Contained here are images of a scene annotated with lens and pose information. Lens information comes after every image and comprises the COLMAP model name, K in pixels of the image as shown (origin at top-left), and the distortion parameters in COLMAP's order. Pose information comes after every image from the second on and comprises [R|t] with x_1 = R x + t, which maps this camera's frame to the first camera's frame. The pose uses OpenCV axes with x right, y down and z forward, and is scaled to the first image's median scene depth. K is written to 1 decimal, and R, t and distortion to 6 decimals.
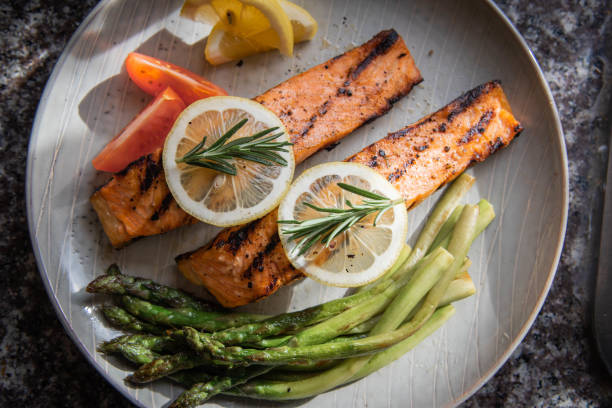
lens RADIAL K [[690.4, 0, 304.2], [0, 690.4, 183.2], [0, 0, 1]] dist [0.051440, 0.000000]
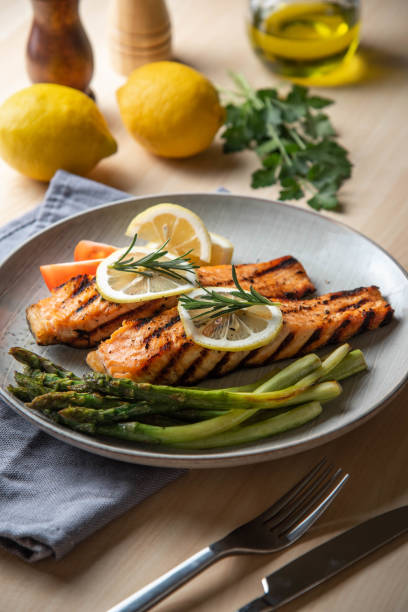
lens RADIAL K [[1837.1, 0, 201.2], [0, 1837.1, 301.6], [0, 0, 1]] dist [0.944984, 0.000000]
pose [[0.989239, 0.076813, -0.124520, 0.410612], [-0.144348, 0.651202, -0.745050, 2.485953], [0.023858, 0.755007, 0.655283, -1.169012]]
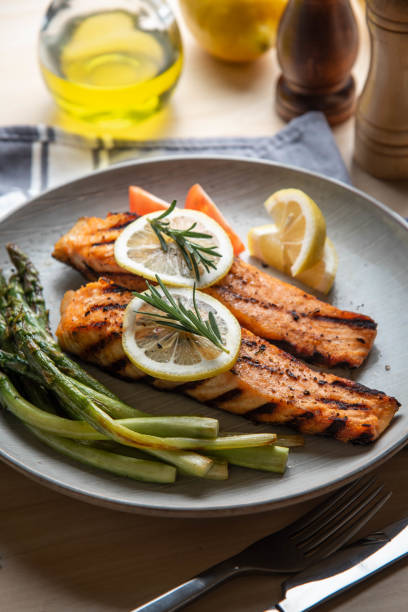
lens RADIAL K [[1837.1, 0, 204.7], [0, 1837.1, 322.1], [0, 0, 1]] dist [0.944984, 0.000000]
pose [[0.546271, 0.554678, -0.627631, 1.826785], [-0.831489, 0.449515, -0.326438, 0.937401], [0.101061, 0.700192, 0.706766, -0.996155]]
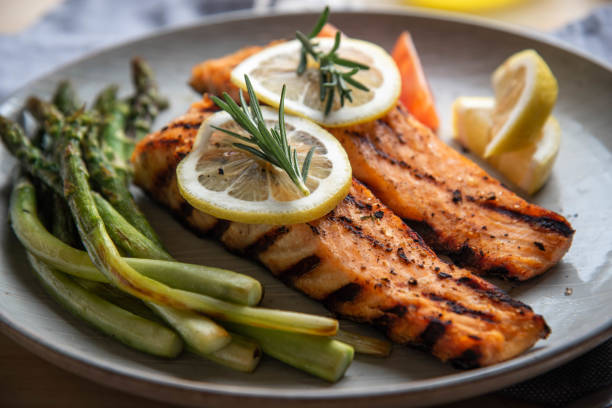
lens RADIAL K [[1650.4, 0, 304.1], [0, 1650.4, 204.0], [0, 0, 1]] dist [0.665529, 0.000000]
pose [[0.196669, 0.497350, -0.844964, 1.544737], [-0.972064, 0.211512, -0.101755, 0.201774], [0.128112, 0.841372, 0.525053, 0.126530]]
